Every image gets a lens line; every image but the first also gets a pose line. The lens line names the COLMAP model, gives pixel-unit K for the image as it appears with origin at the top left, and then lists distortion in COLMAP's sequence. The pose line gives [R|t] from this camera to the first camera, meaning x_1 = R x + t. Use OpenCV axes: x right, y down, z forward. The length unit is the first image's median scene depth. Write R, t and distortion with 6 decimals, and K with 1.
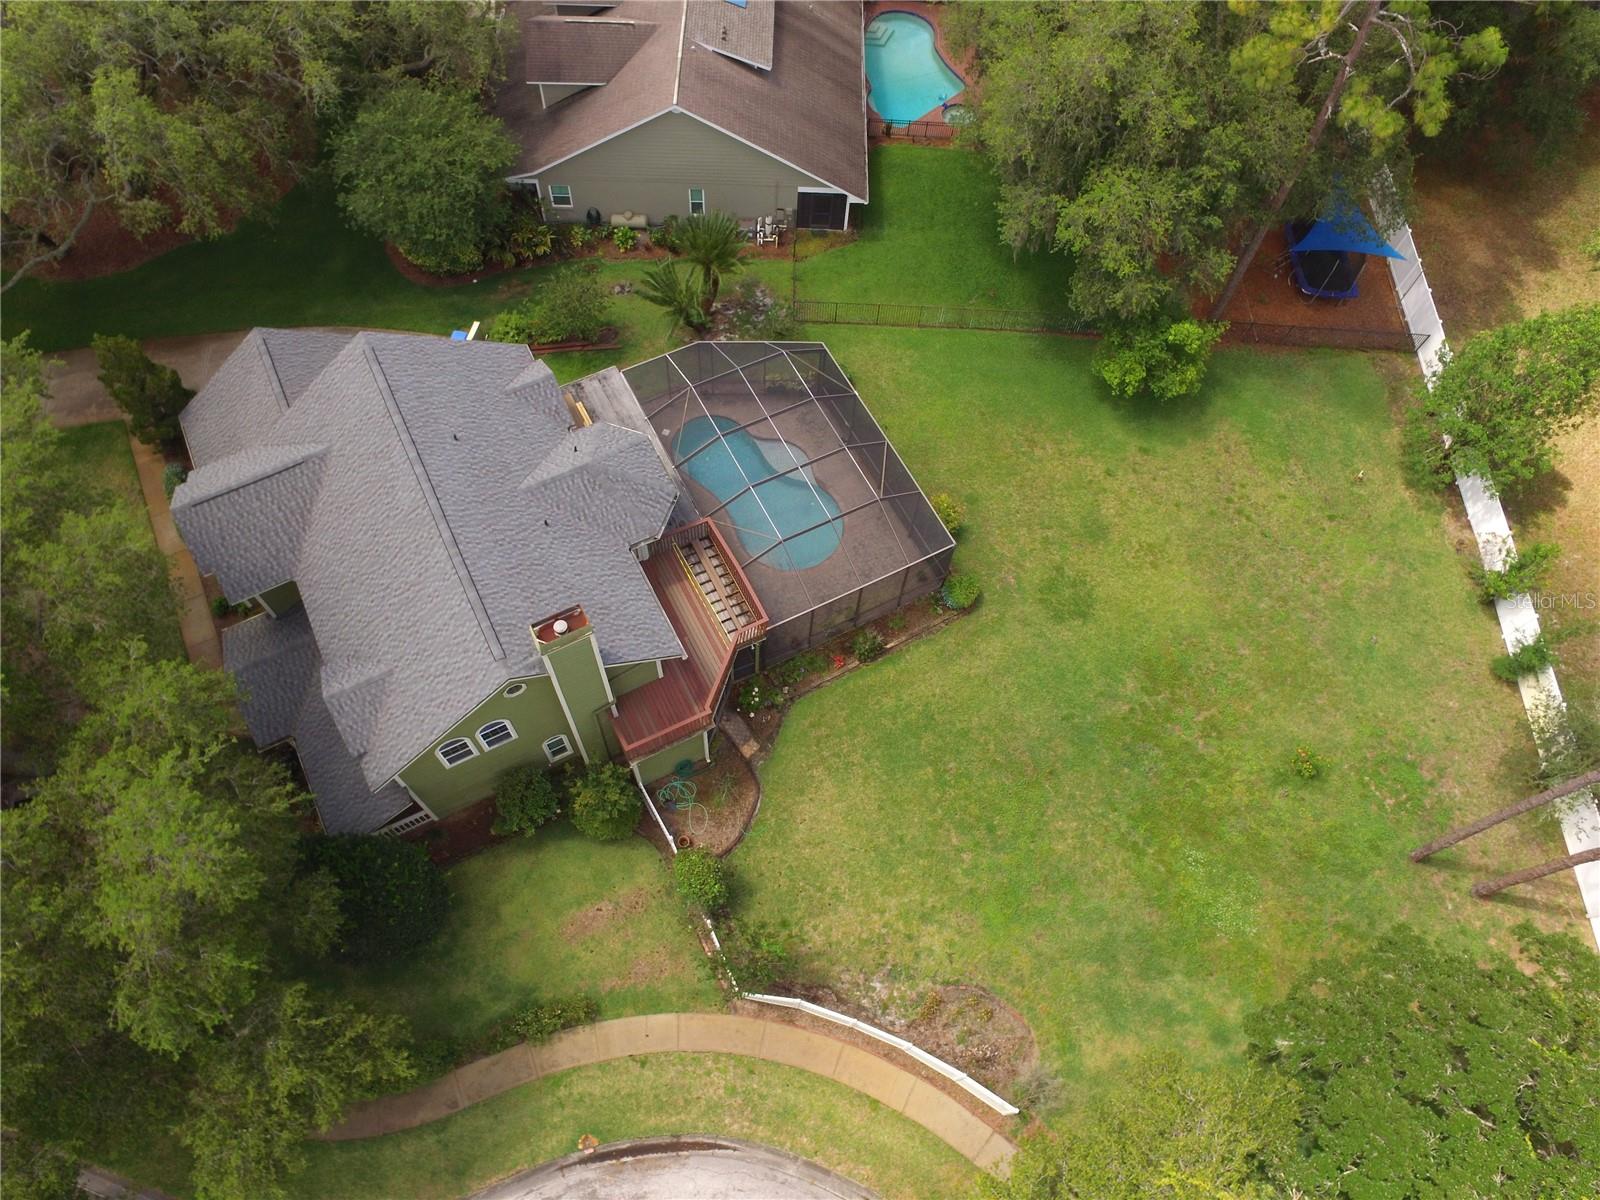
lens RADIAL K [[1071.8, 0, 781.6], [0, 1071.8, 631.1], [0, 0, 1]] dist [-0.120202, 0.093507]
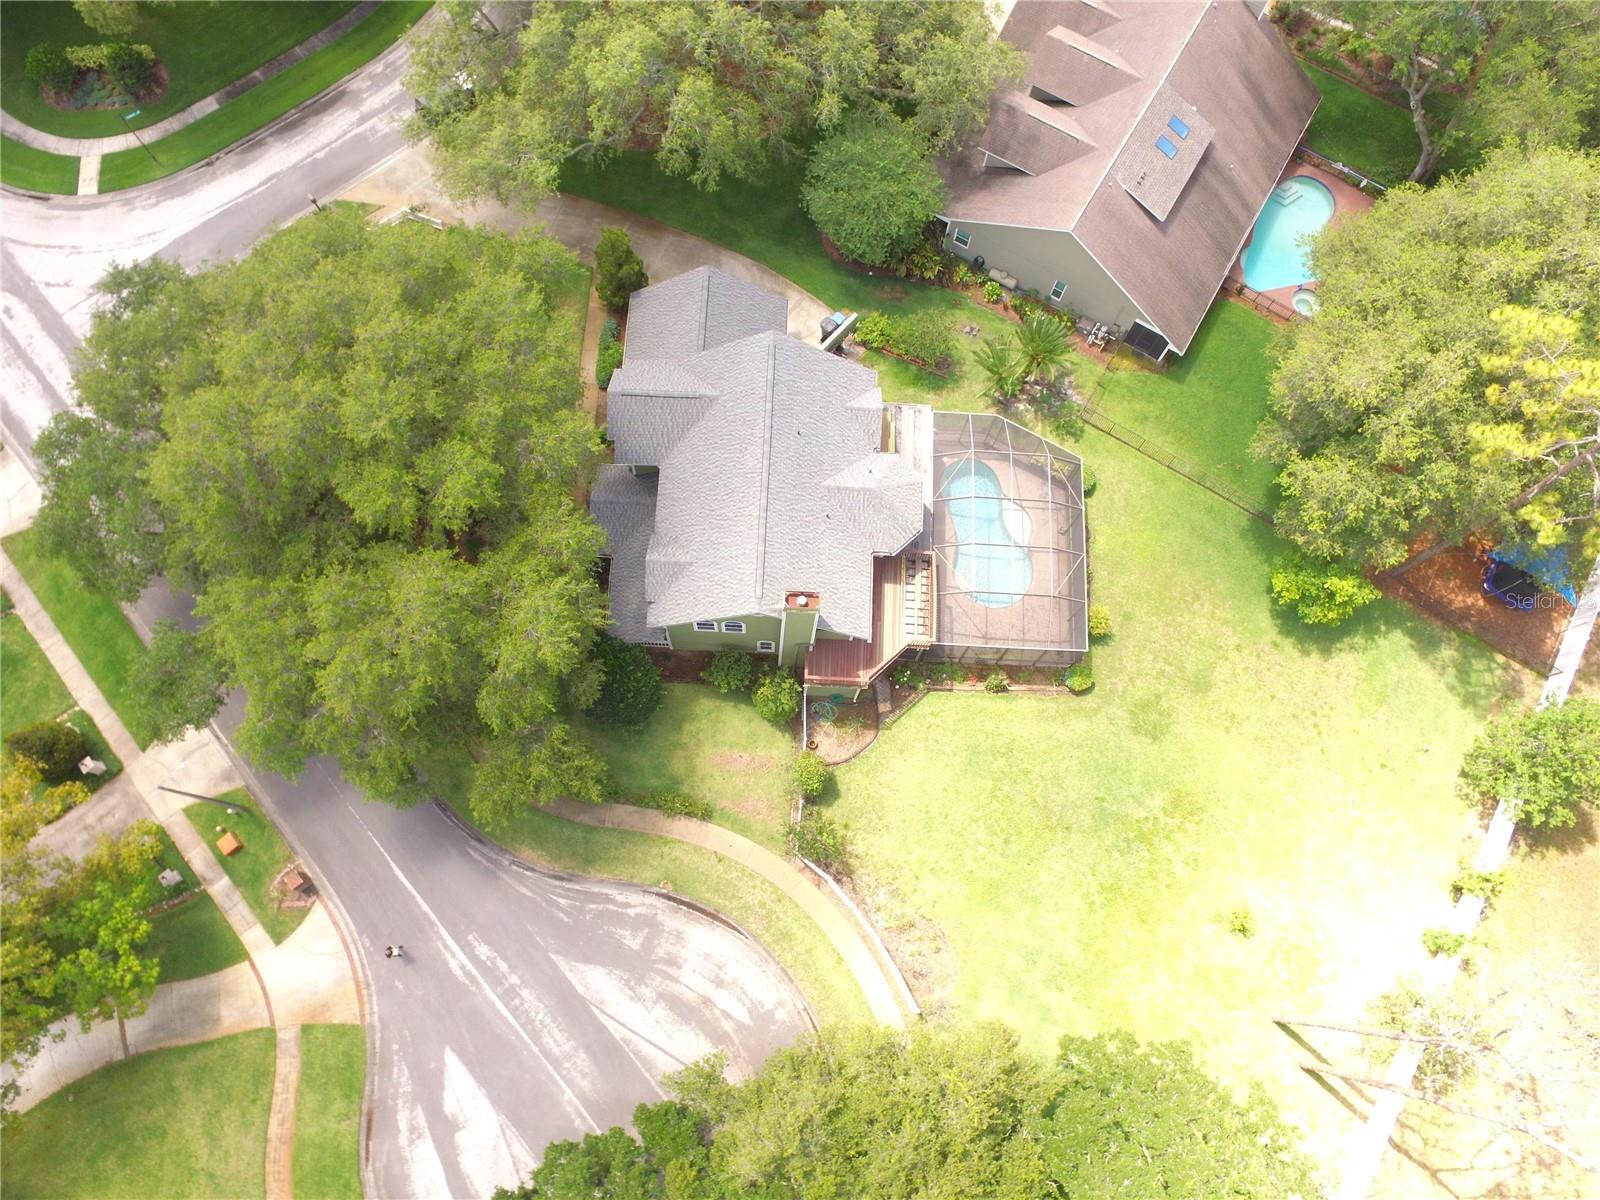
lens RADIAL K [[1071.8, 0, 781.6], [0, 1071.8, 631.1], [0, 0, 1]] dist [-0.120202, 0.093507]
pose [[0.867052, 0.475325, -0.149287, 0.015702], [-0.446500, 0.874283, 0.190437, -0.185468], [0.221038, -0.098462, 0.970282, -0.389086]]
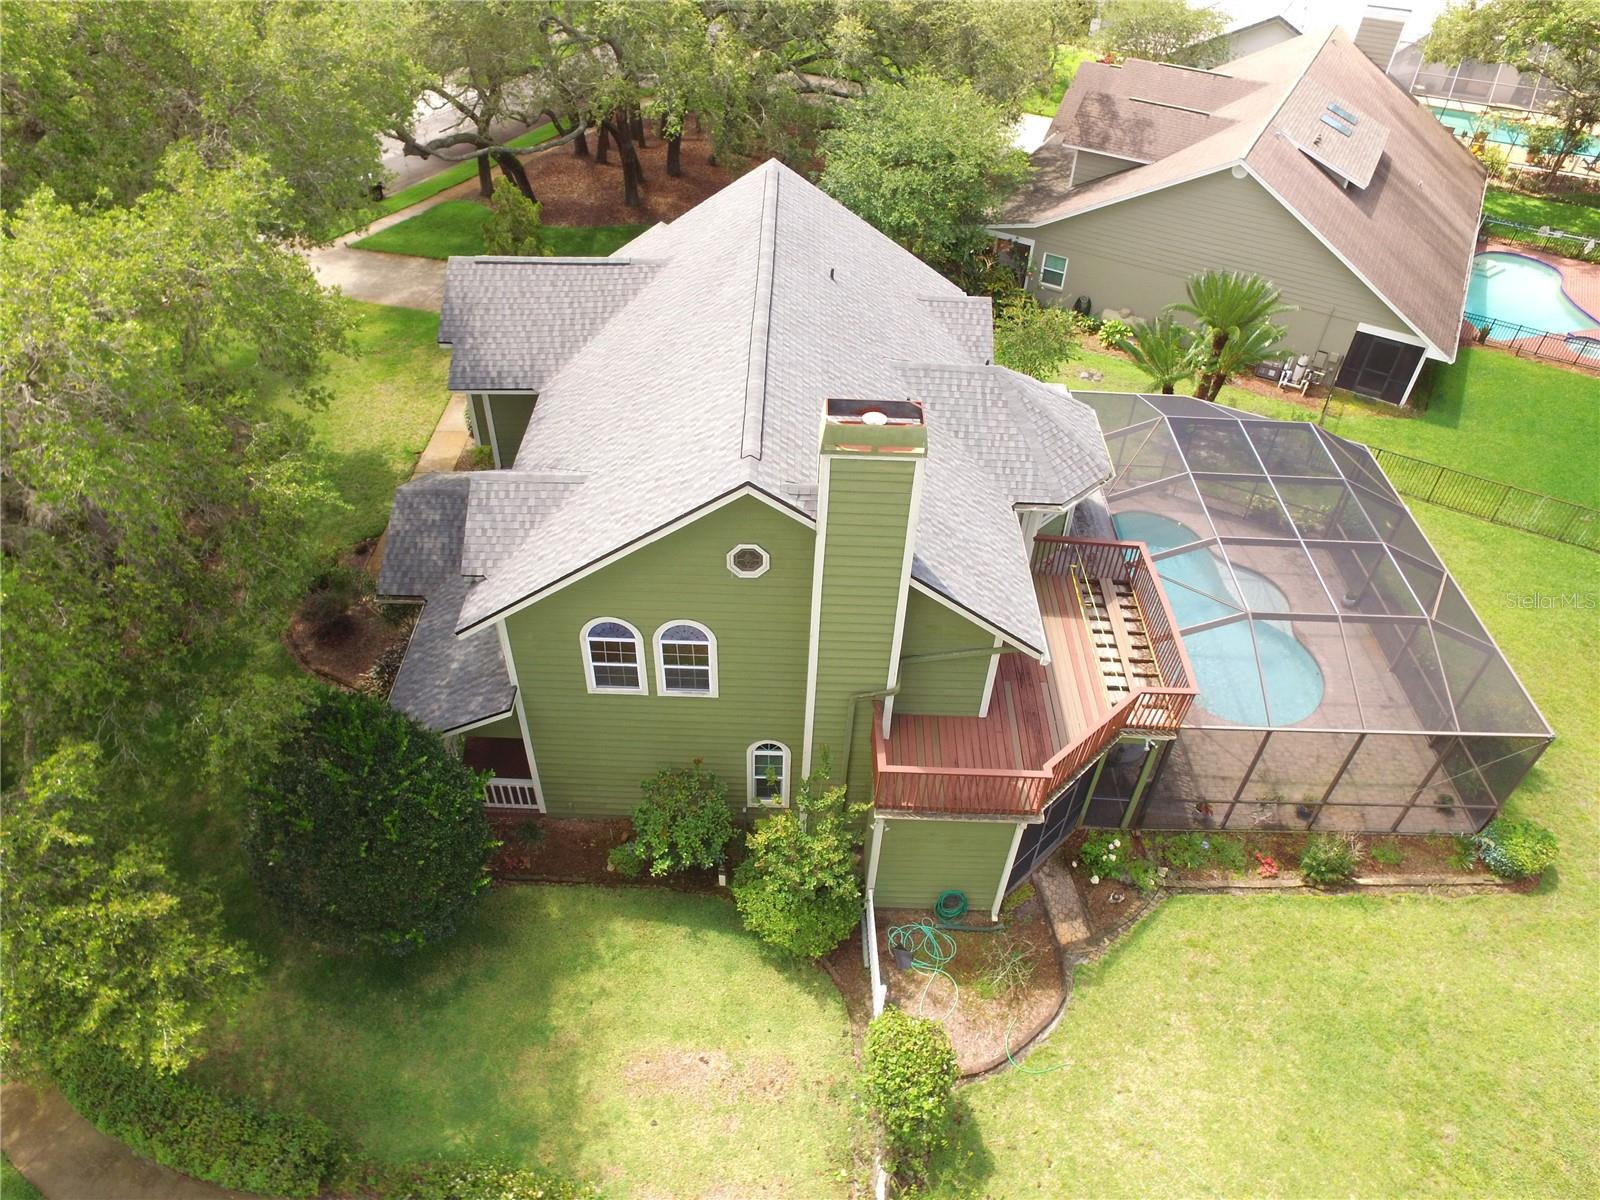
lens RADIAL K [[1071.8, 0, 781.6], [0, 1071.8, 631.1], [0, 0, 1]] dist [-0.120202, 0.093507]
pose [[0.878445, 0.320087, -0.354793, -0.017340], [-0.428014, 0.857195, -0.286392, 0.196291], [0.212456, 0.403436, 0.890001, 0.414087]]
